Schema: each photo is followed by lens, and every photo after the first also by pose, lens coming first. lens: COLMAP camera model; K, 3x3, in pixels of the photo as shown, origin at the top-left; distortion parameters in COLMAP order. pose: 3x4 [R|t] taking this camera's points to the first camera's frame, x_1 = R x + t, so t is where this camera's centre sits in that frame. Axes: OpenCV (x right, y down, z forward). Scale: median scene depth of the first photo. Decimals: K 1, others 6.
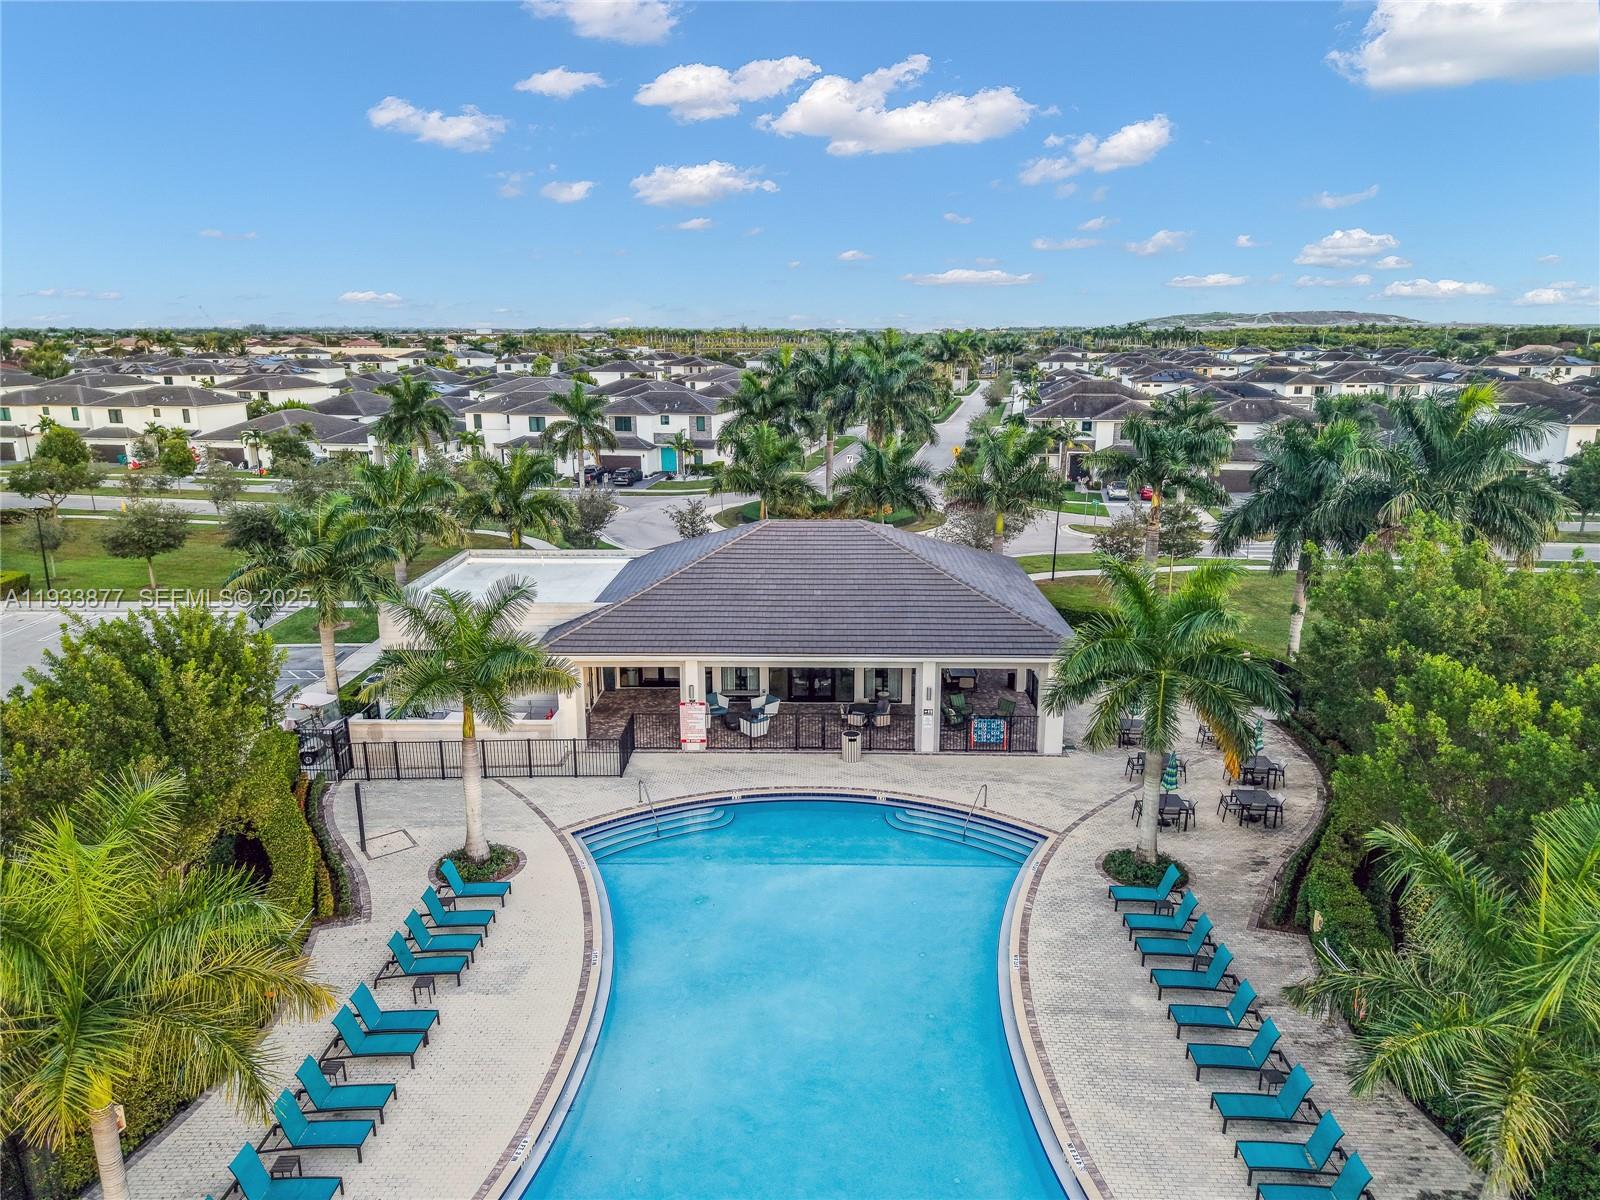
lens RADIAL K [[1081.4, 0, 796.7], [0, 1081.4, 596.1], [0, 0, 1]] dist [0.022449, -0.007356]
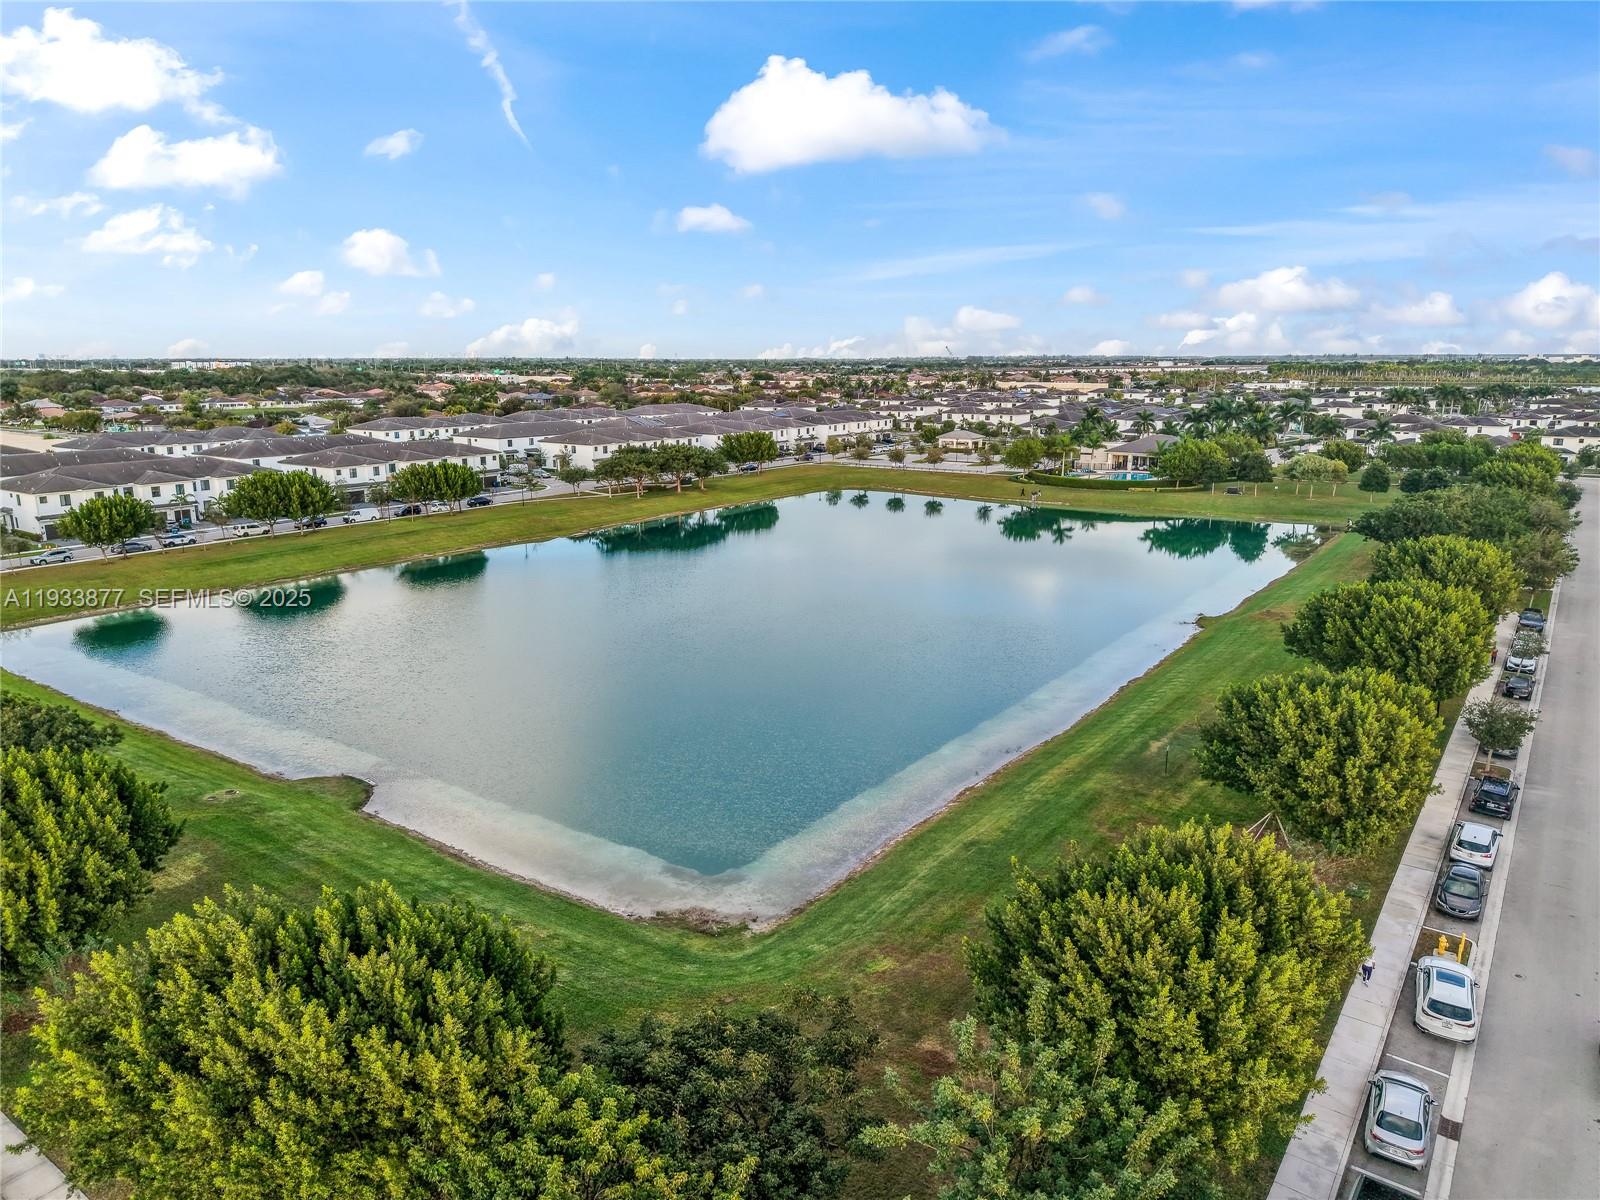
lens RADIAL K [[1081.4, 0, 797.0], [0, 1081.4, 600.1], [0, 0, 1]] dist [0.022449, -0.007356]
pose [[0.824656, 0.124156, -0.551840, 0.731478], [-0.134395, 0.990682, 0.022052, 0.396383], [0.549436, 0.055979, 0.833659, -2.035868]]
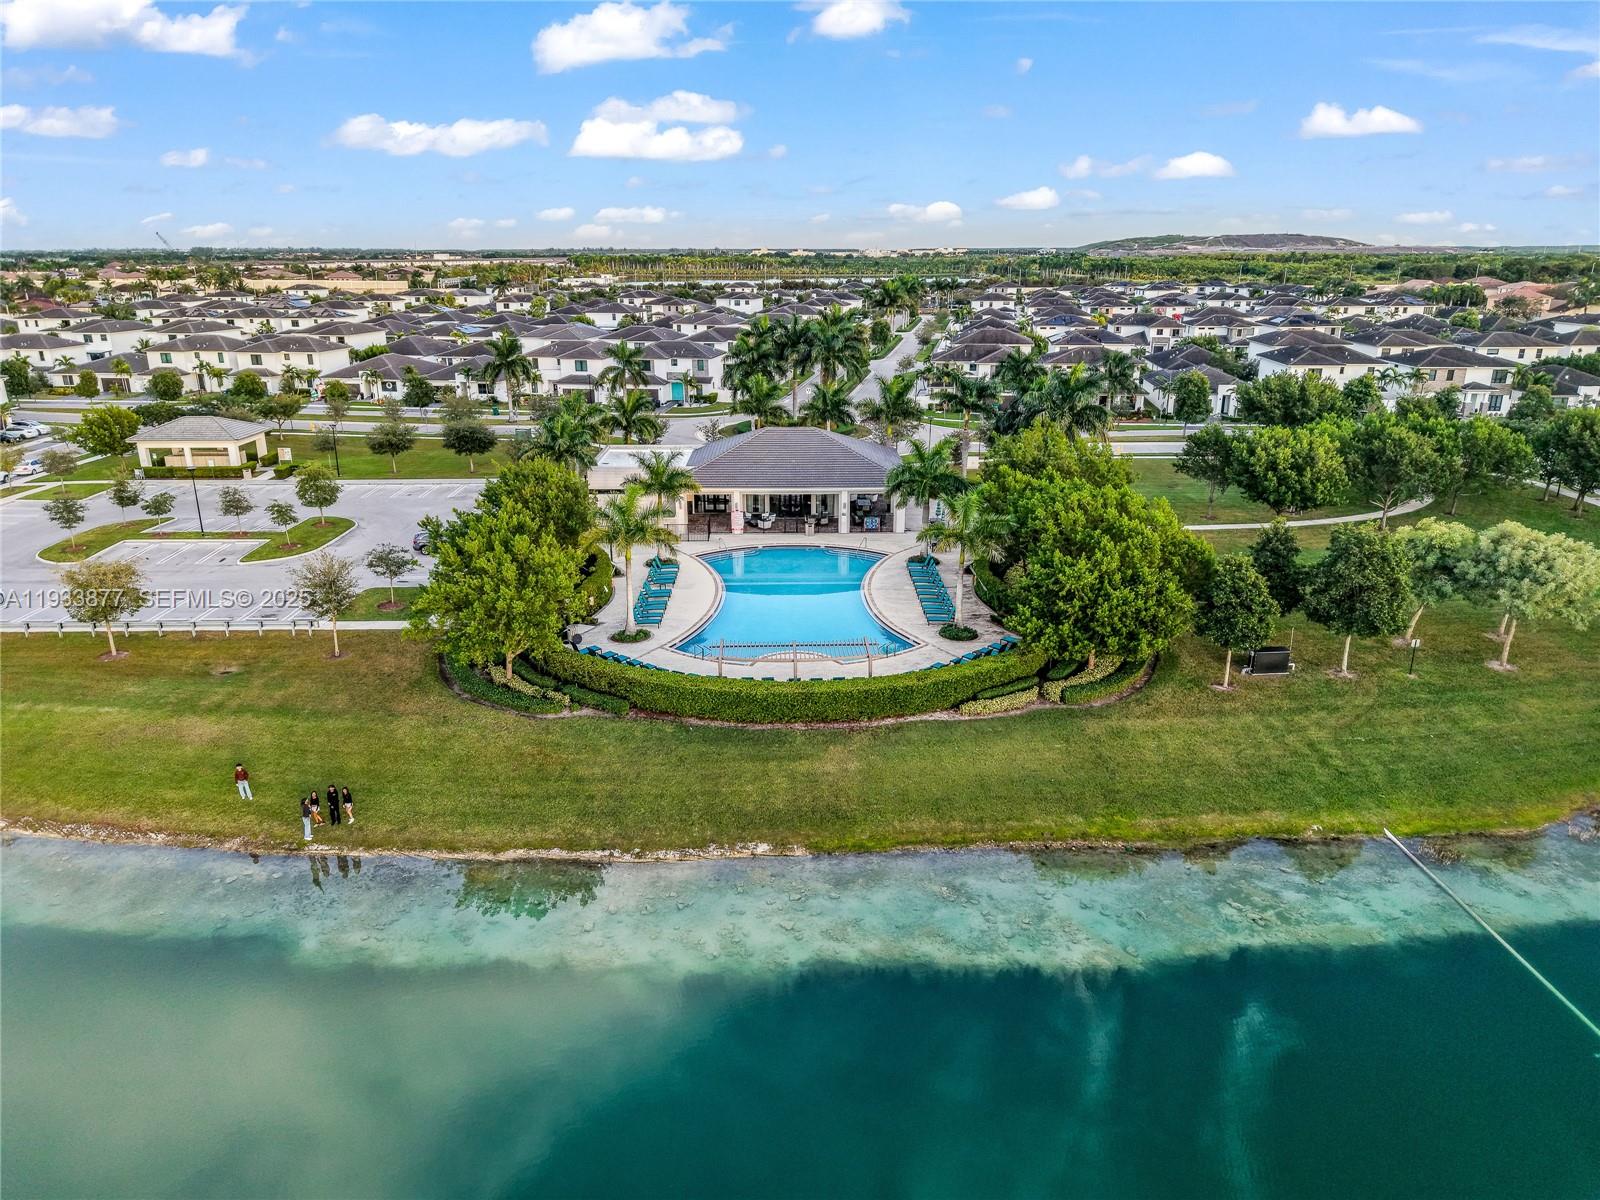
lens RADIAL K [[1081.4, 0, 796.2], [0, 1081.4, 597.8], [0, 0, 1]] dist [0.022449, -0.007356]
pose [[0.999307, -0.011453, 0.035416, -0.022807], [0.008949, 0.997503, 0.070058, 0.049857], [-0.036130, -0.069692, 0.996914, -0.487757]]
